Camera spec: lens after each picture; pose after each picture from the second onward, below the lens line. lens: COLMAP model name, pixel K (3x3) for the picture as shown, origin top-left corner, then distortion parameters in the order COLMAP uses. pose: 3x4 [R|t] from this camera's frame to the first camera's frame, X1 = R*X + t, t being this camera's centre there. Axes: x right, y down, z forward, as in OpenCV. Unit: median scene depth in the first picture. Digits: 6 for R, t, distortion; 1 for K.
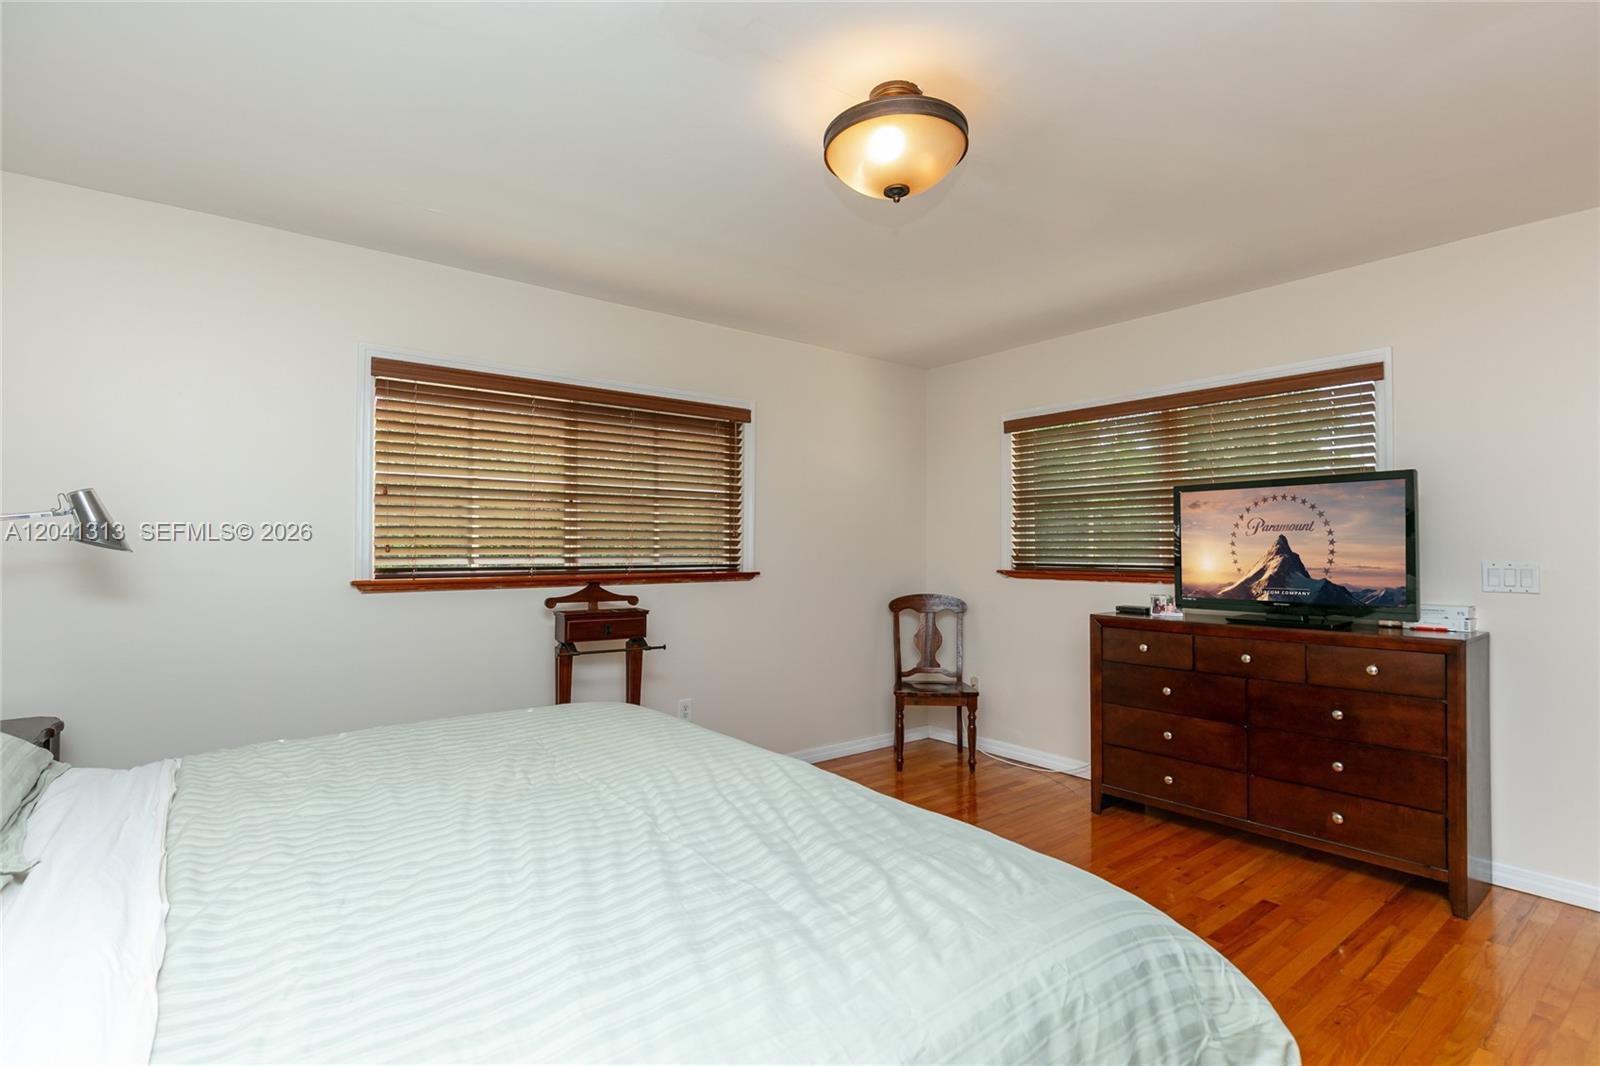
lens RADIAL K [[768.1, 0, 798.3], [0, 768.1, 540.7], [0, 0, 1]] dist [0.000931, 0.000080]
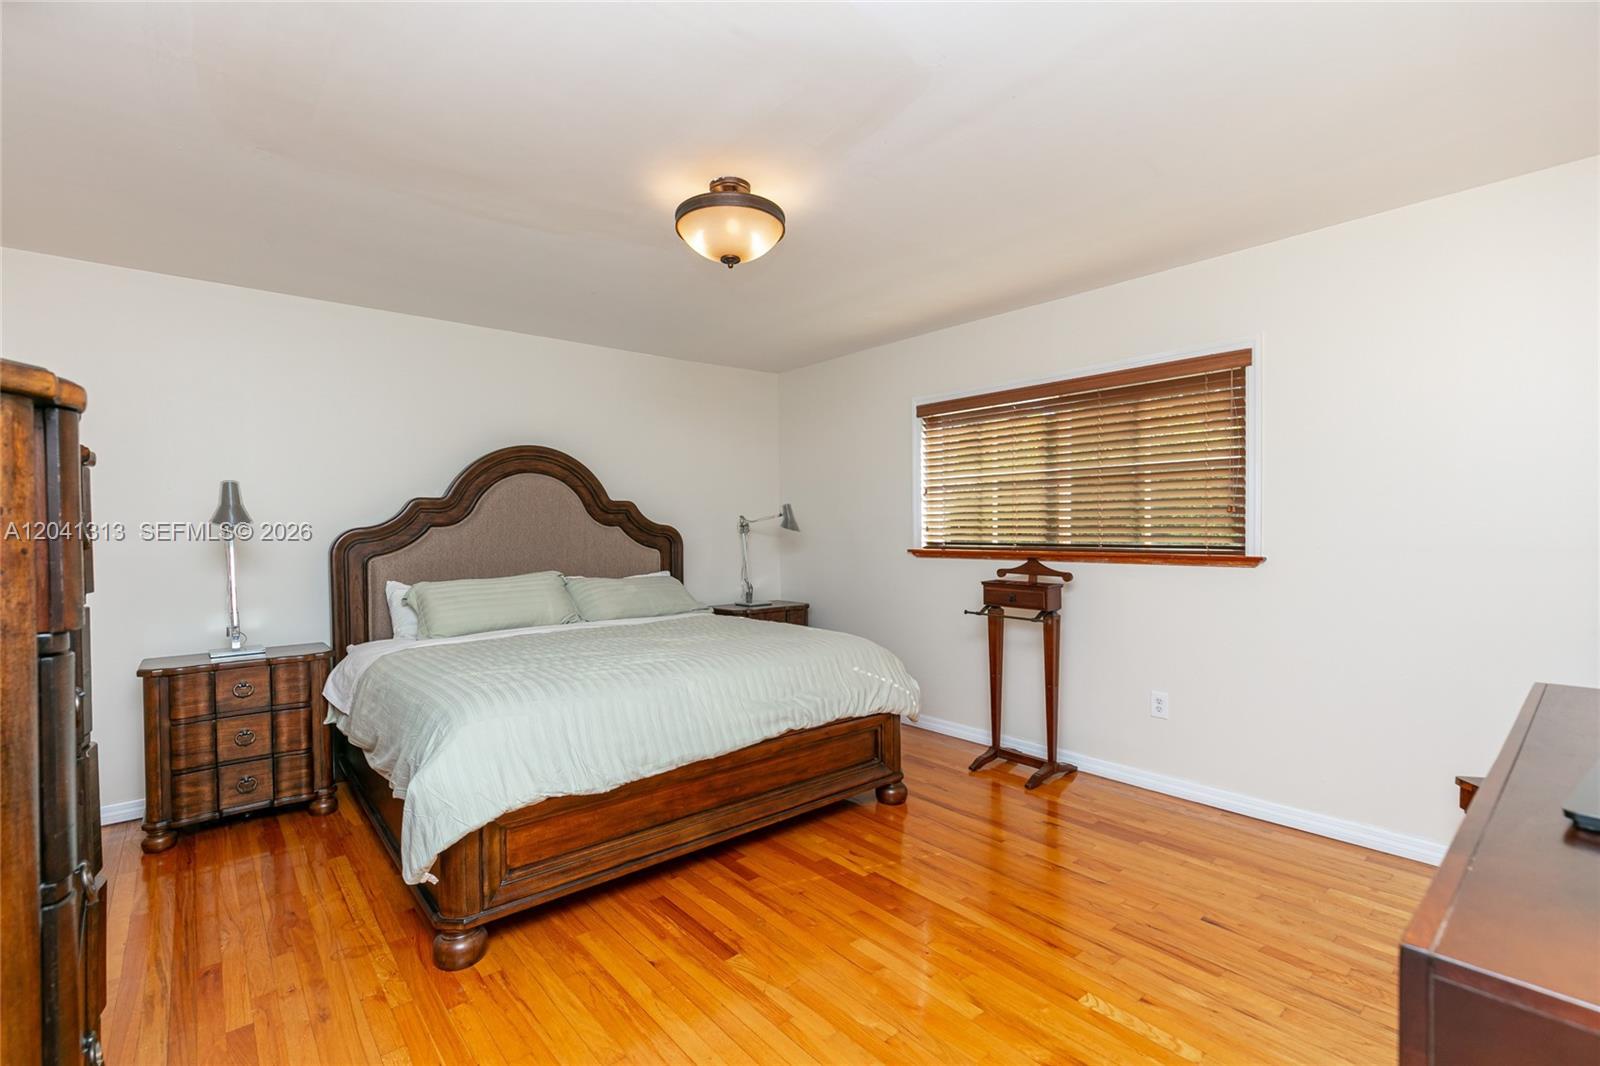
lens RADIAL K [[750.7, 0, 799.2], [0, 750.7, 525.1], [0, 0, 1]] dist [0.001298, 0.000105]
pose [[0.013344, -0.010829, -0.999852, 0.833055], [0.013781, 0.999848, -0.010645, 0.012910], [0.999816, -0.013637, 0.013491, 0.638191]]
